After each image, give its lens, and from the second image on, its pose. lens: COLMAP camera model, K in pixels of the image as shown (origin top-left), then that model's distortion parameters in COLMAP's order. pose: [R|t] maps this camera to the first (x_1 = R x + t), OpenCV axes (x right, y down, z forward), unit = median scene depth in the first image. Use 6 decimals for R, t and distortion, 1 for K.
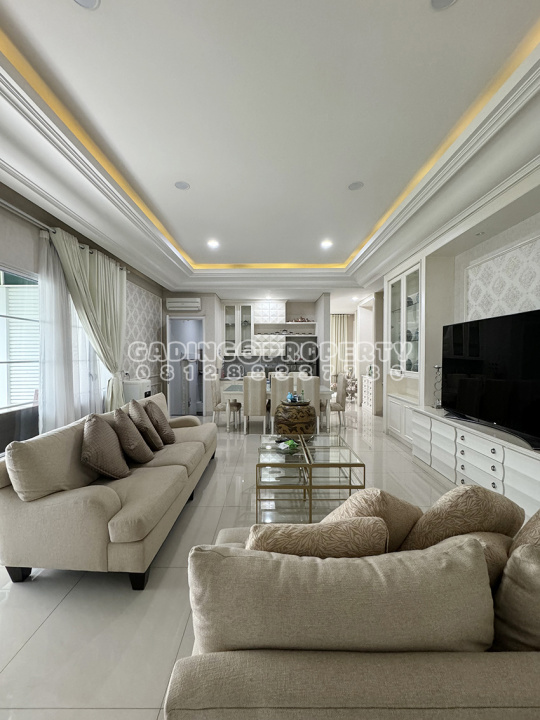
lens RADIAL K [[287.3, 0, 269.9], [0, 287.3, 359.2], [0, 0, 1]] dist [-0.004241, -0.000835]
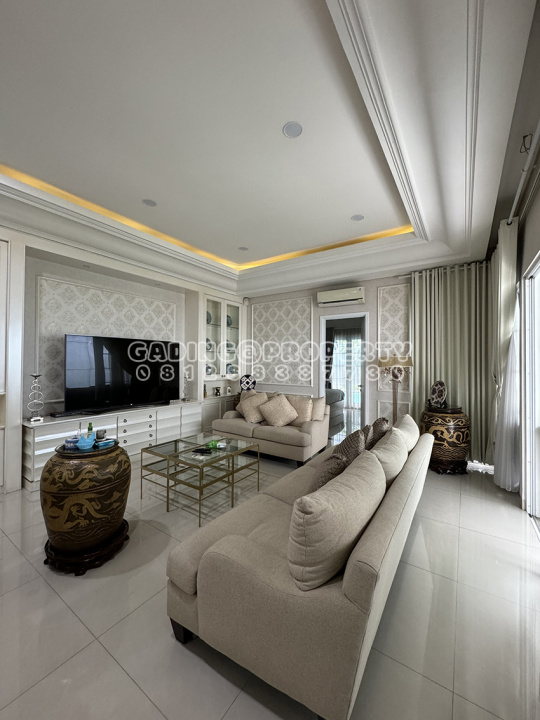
lens RADIAL K [[287.3, 0, 270.0], [0, 287.3, 361.2], [0, 0, 1]] dist [-0.004241, -0.000835]
pose [[-0.832191, 0.008844, 0.554418, -0.709300], [0.008376, 0.999959, -0.003378, -0.008070], [-0.554425, 0.001833, -0.832231, 1.779286]]
